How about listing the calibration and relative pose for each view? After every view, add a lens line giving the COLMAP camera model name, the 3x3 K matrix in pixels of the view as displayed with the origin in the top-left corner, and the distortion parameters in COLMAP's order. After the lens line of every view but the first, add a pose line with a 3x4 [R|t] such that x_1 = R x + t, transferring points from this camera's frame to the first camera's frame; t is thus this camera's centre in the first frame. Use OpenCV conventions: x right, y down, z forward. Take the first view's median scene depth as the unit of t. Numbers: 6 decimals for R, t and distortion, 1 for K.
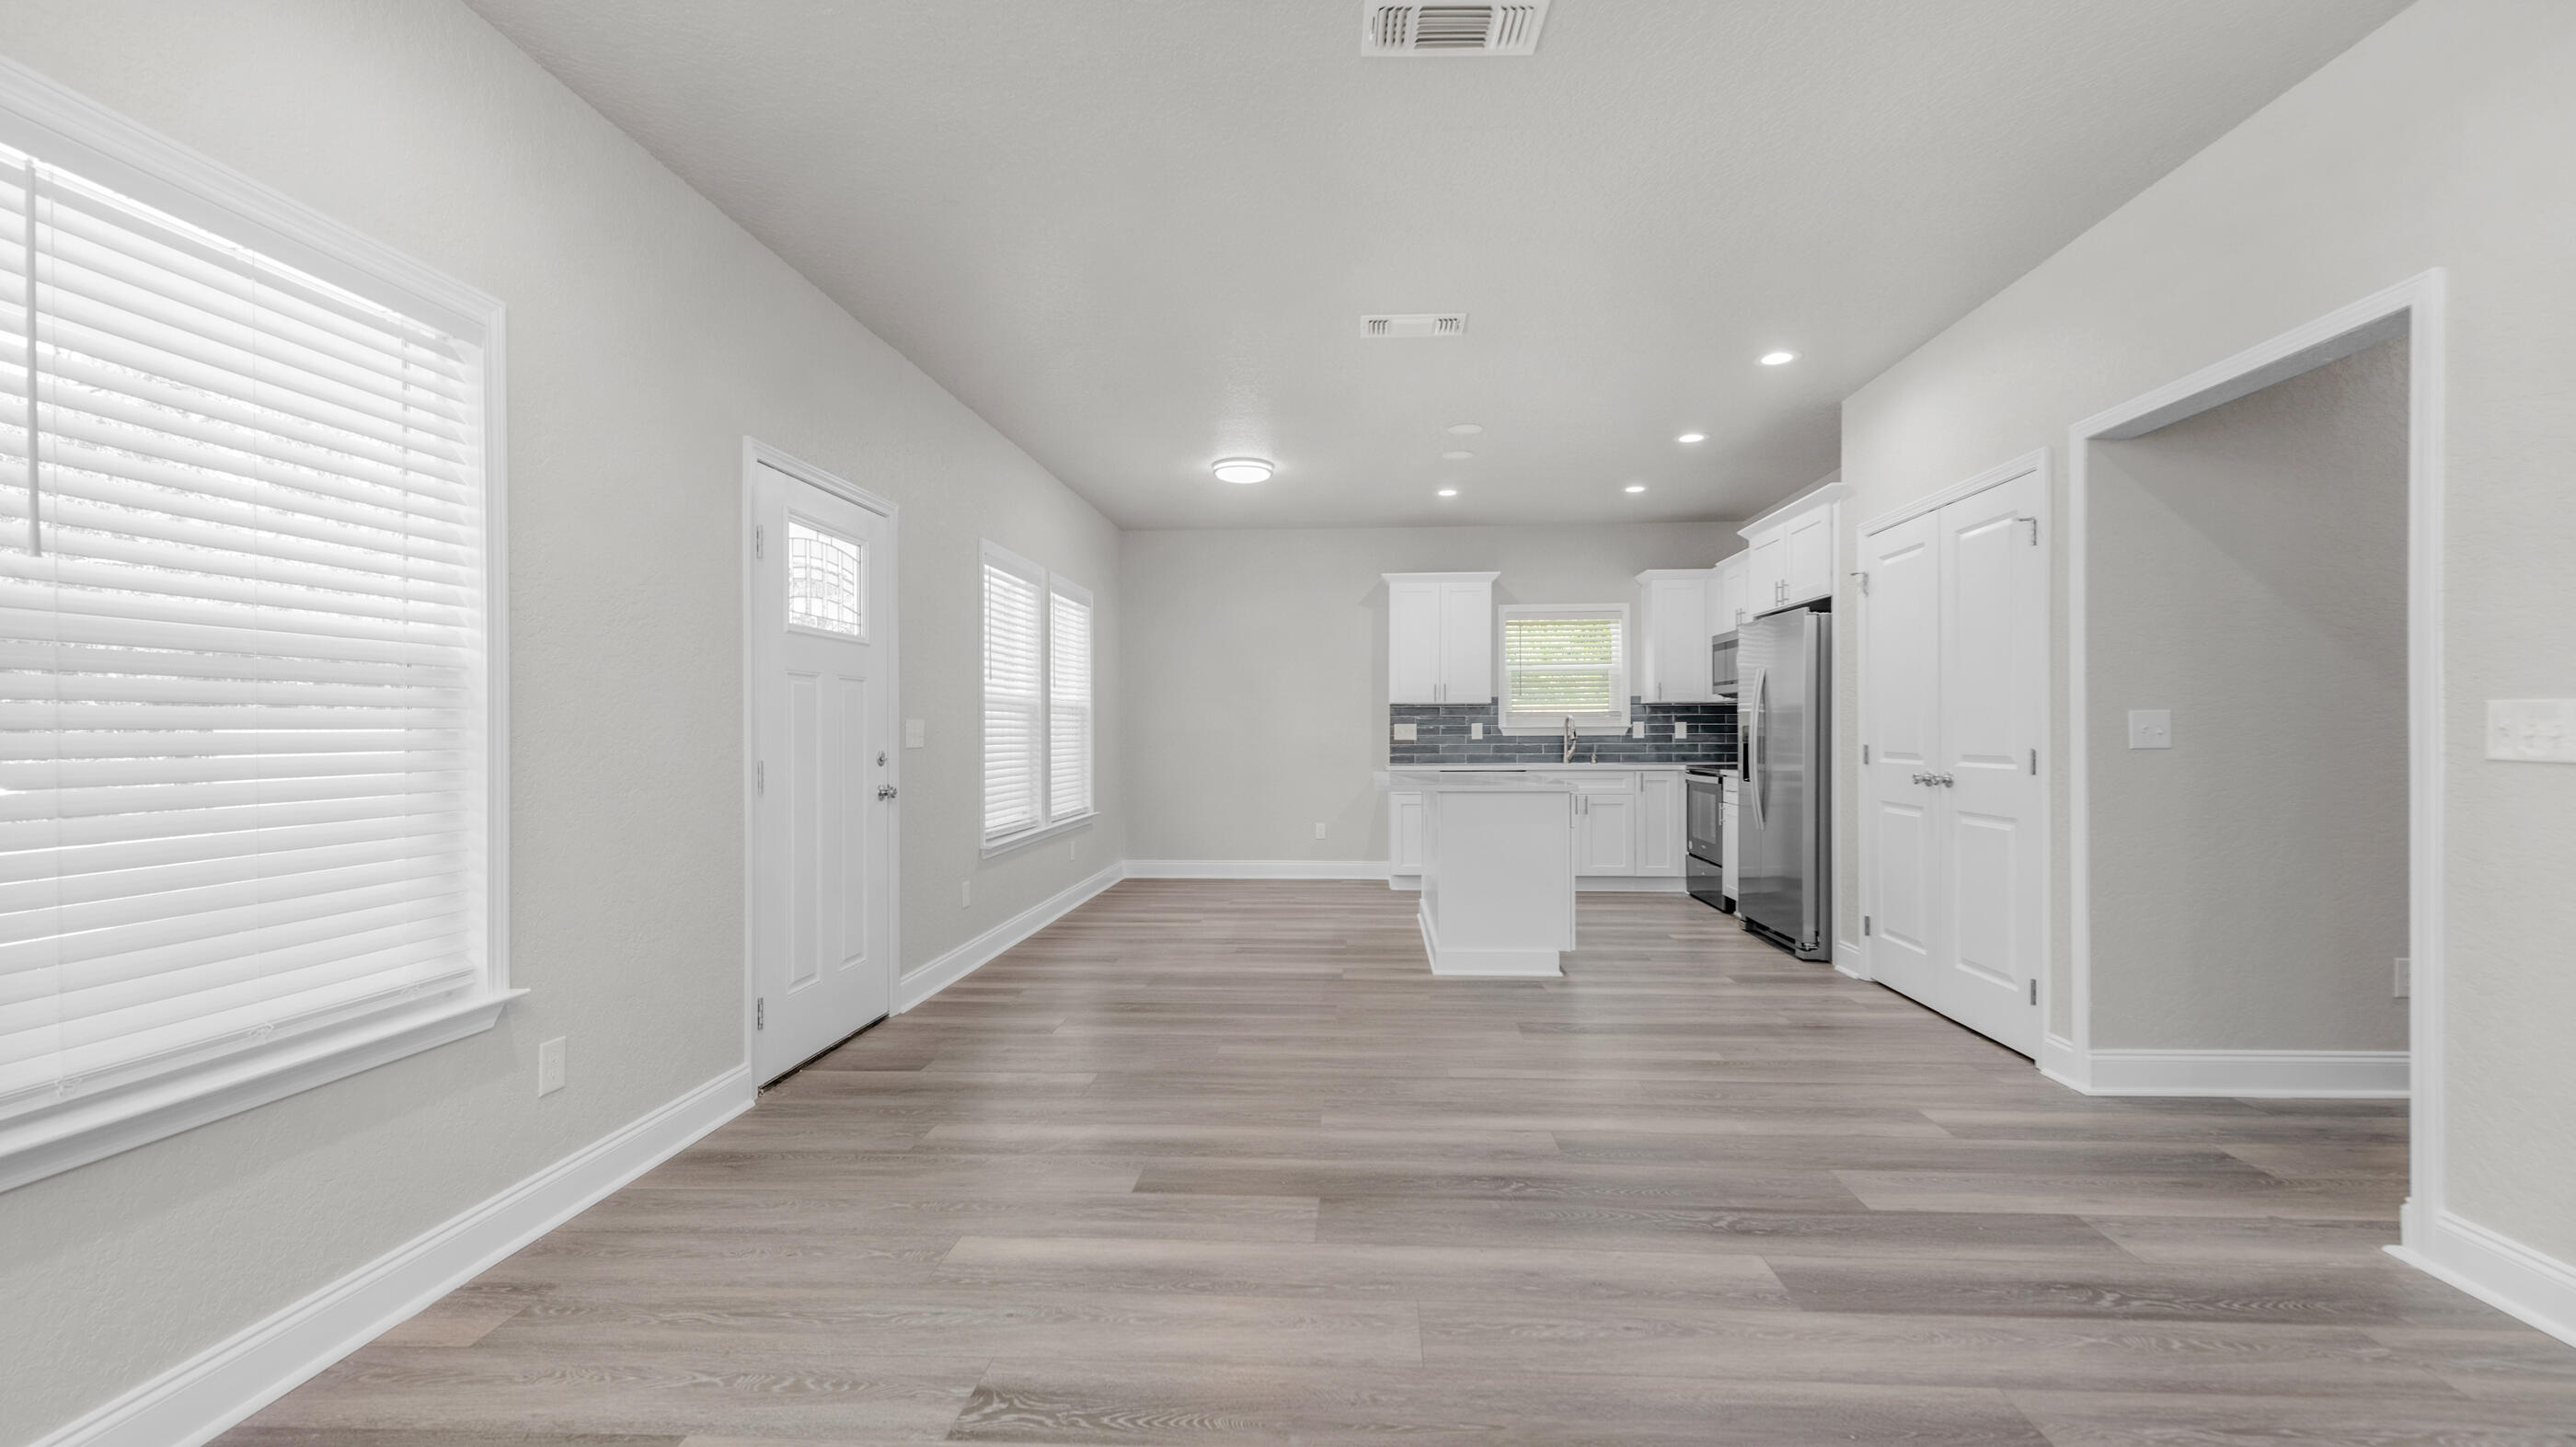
lens RADIAL K [[1022.9, 0, 1310.3], [0, 1022.9, 729.4], [0, 0, 1]] dist [0.002985, -0.000531]
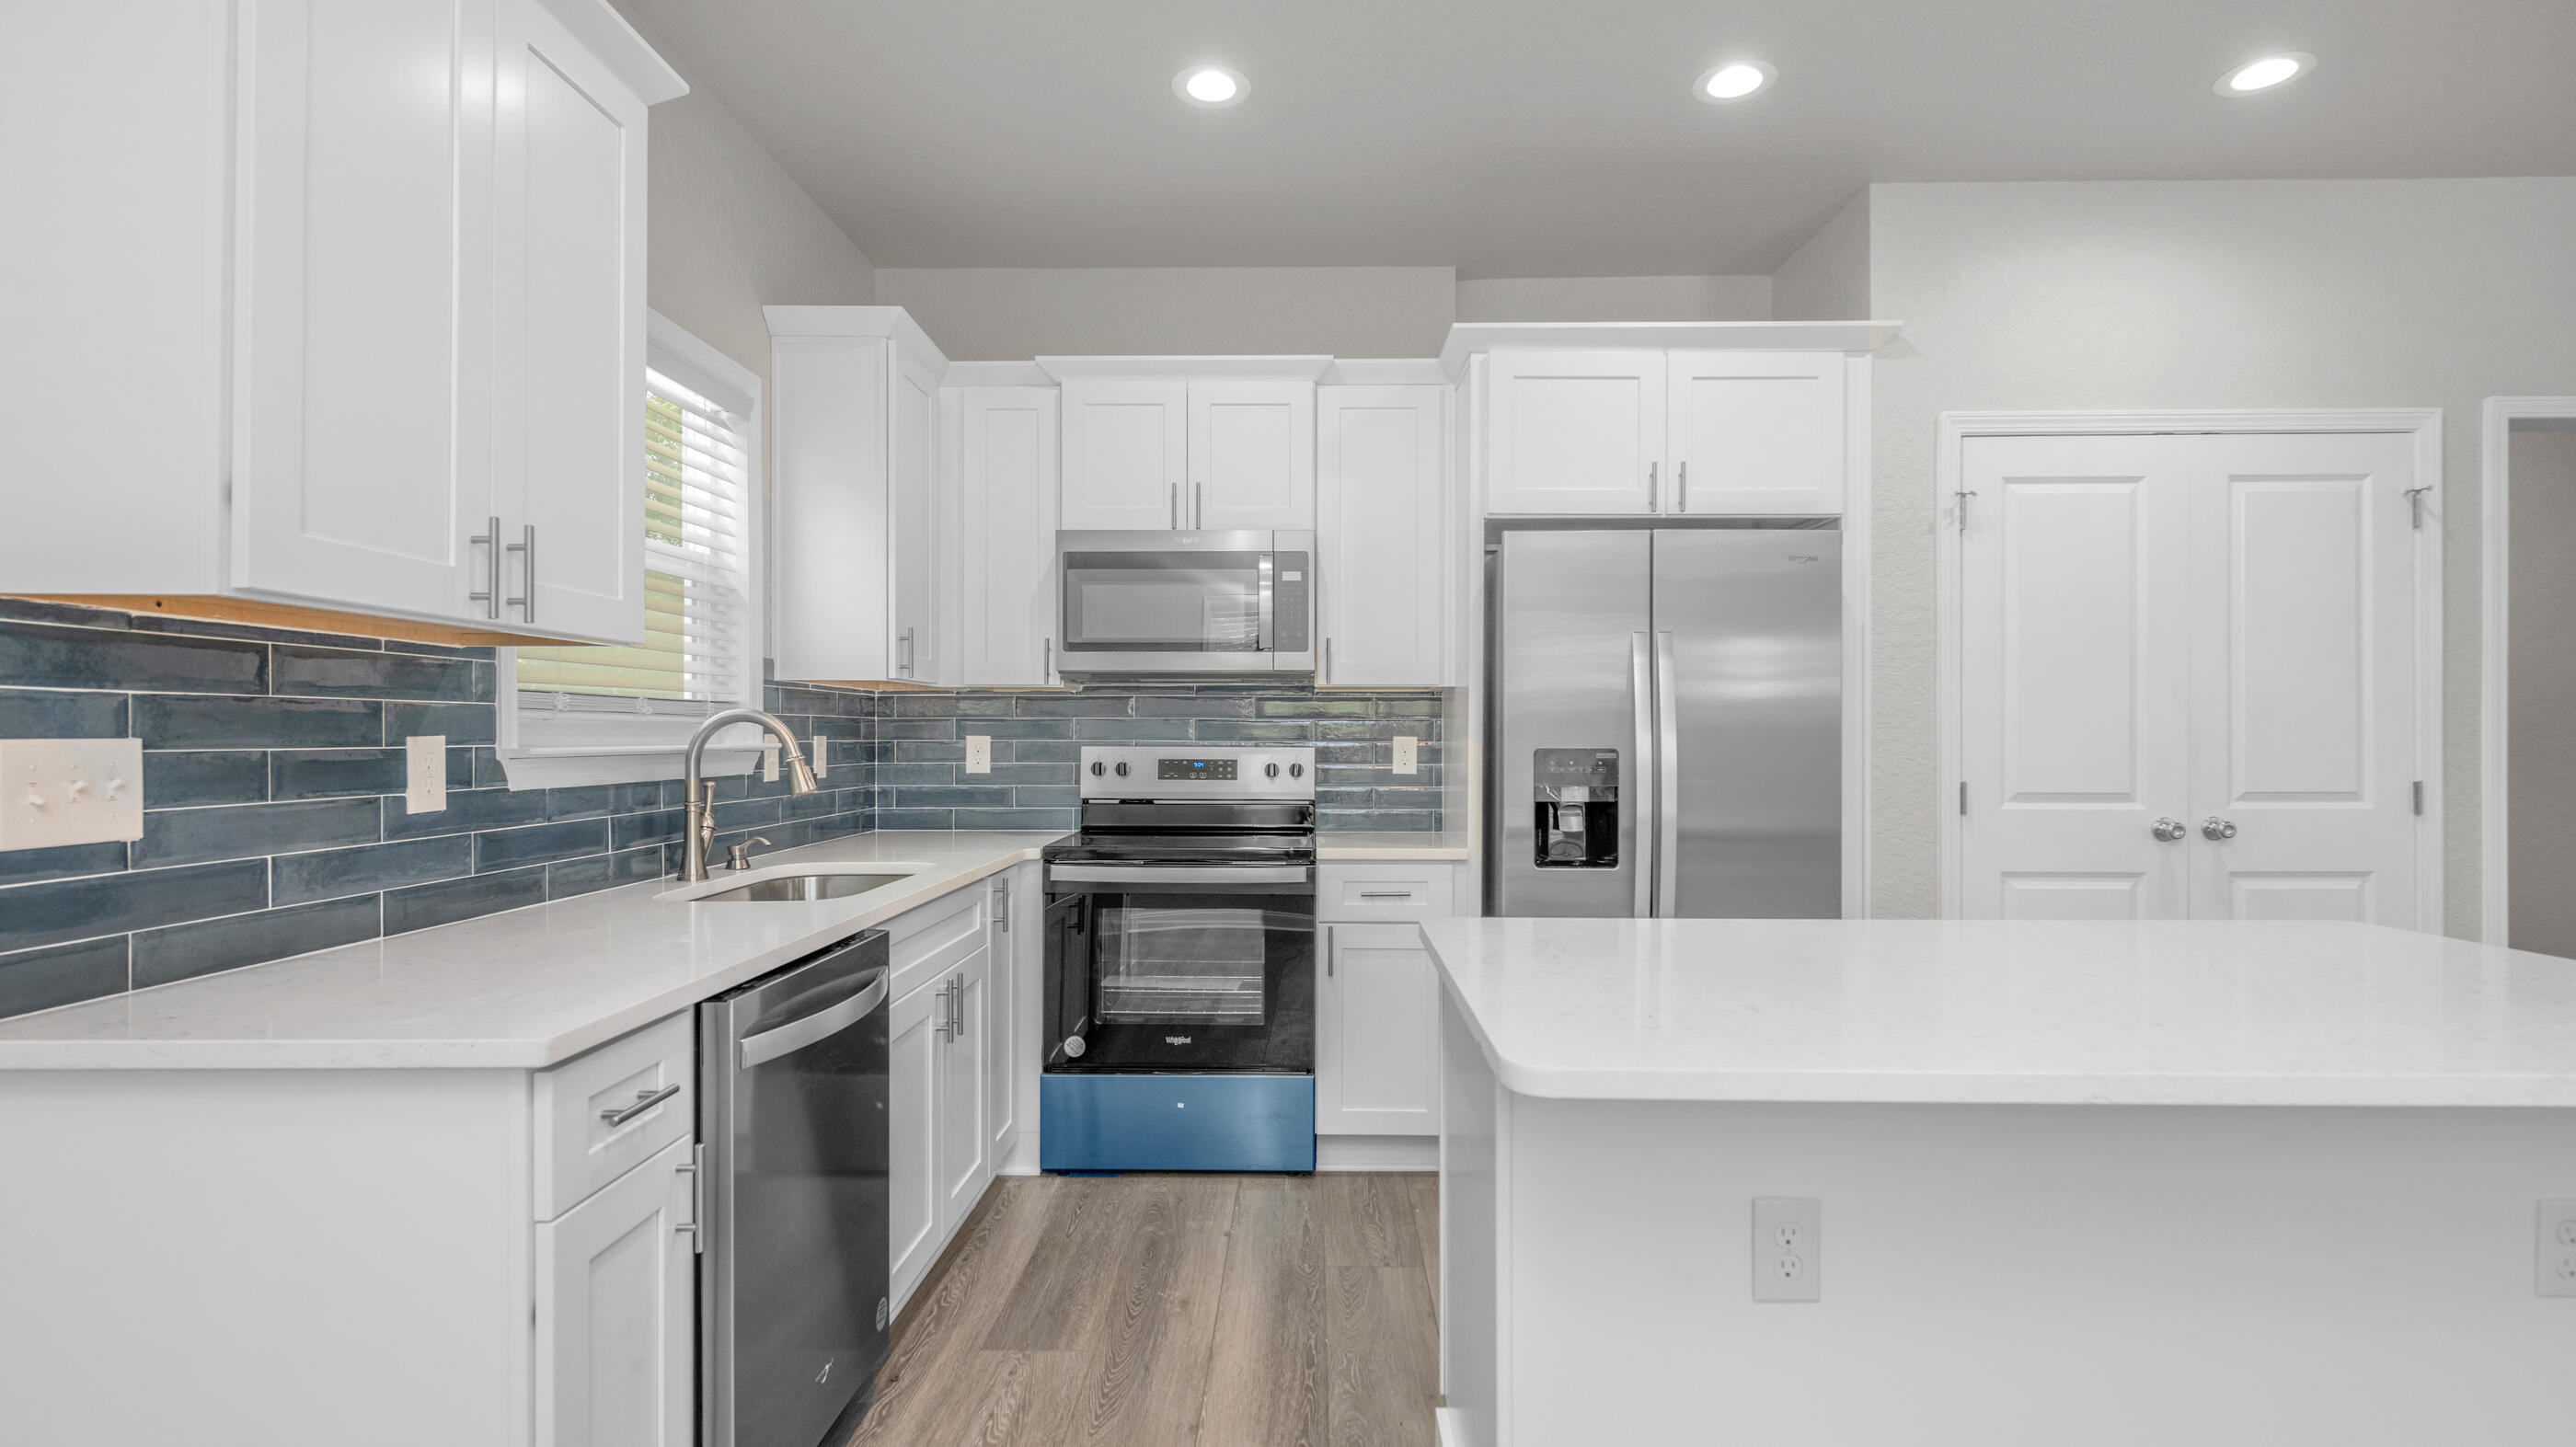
lens RADIAL K [[1216.3, 0, 1296.6], [0, 1216.3, 740.3], [0, 0, 1]] dist [0.016117, -0.000388]
pose [[-0.035496, 0.000072, 0.999370, -0.121590], [-0.002087, 0.999998, -0.000146, -0.007222], [-0.999368, -0.002091, -0.035495, 1.075097]]
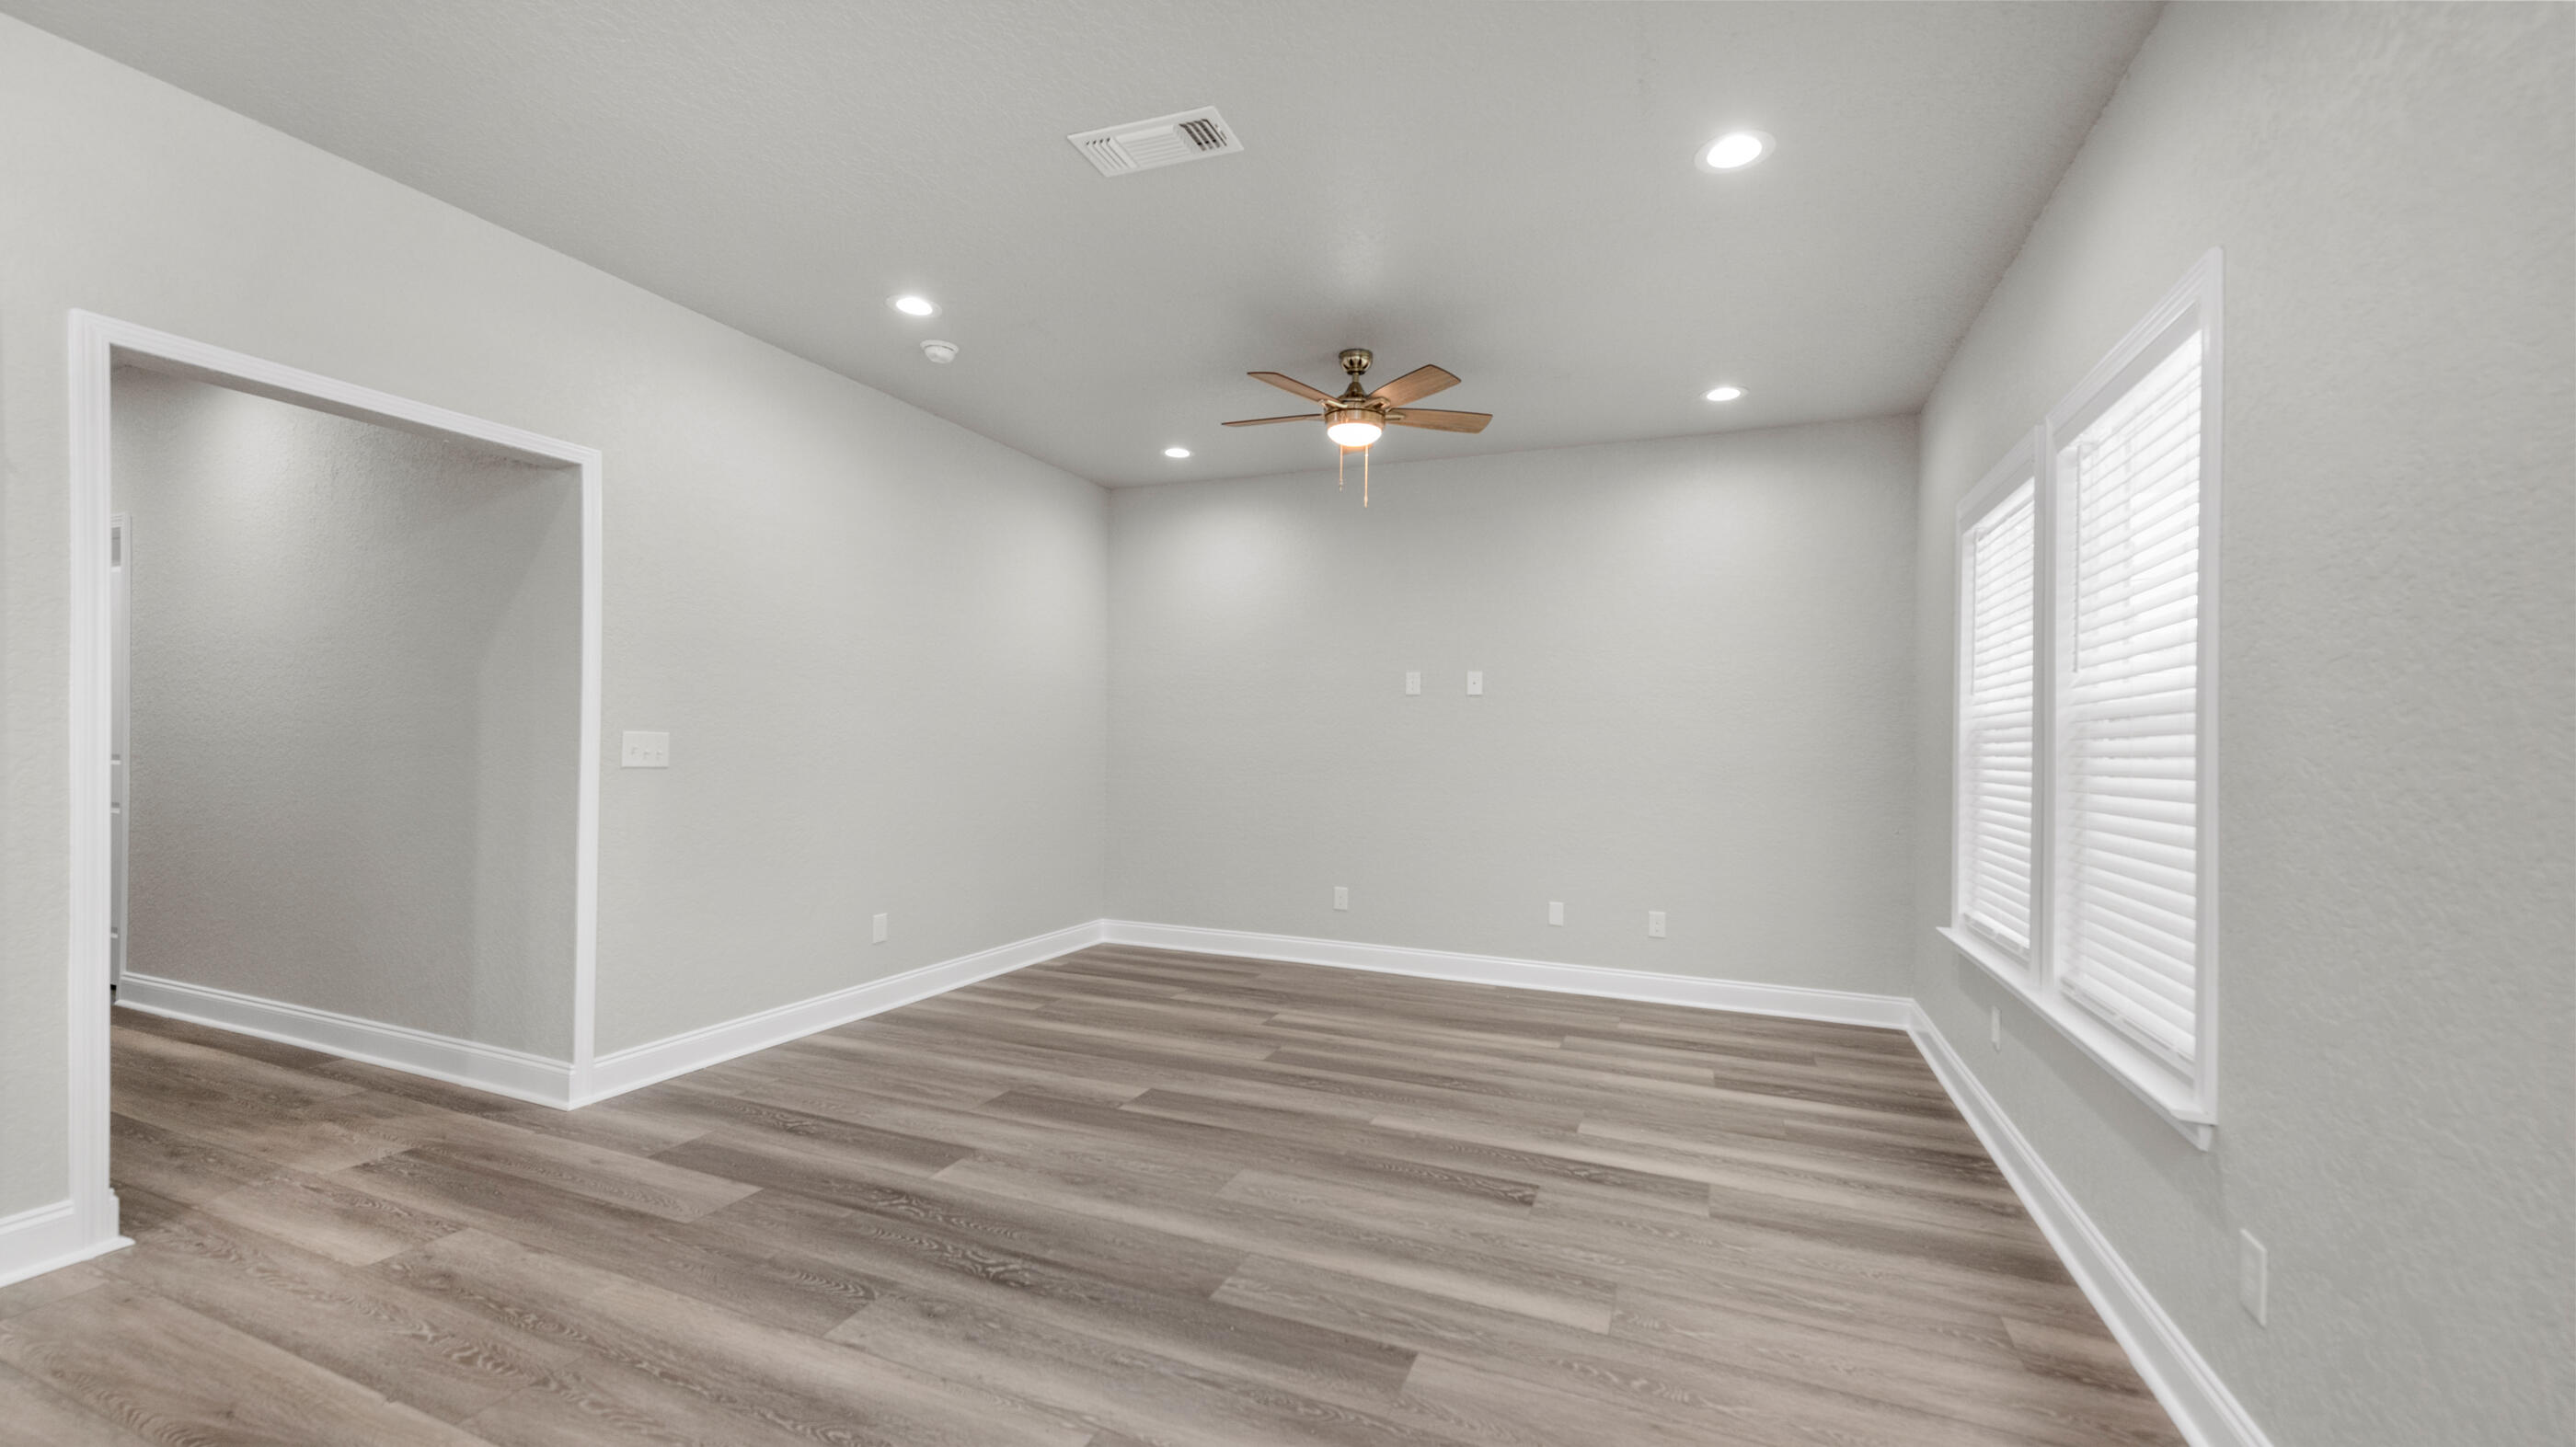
lens RADIAL K [[1027.3, 0, 1274.2], [0, 1027.3, 737.4], [0, 0, 1]] dist [0.020946, -0.000220]
pose [[-0.937661, -0.010736, 0.347386, -0.139260], [-0.015405, 0.999824, -0.010682, -0.006519], [-0.347210, -0.015368, -0.937661, 0.728752]]
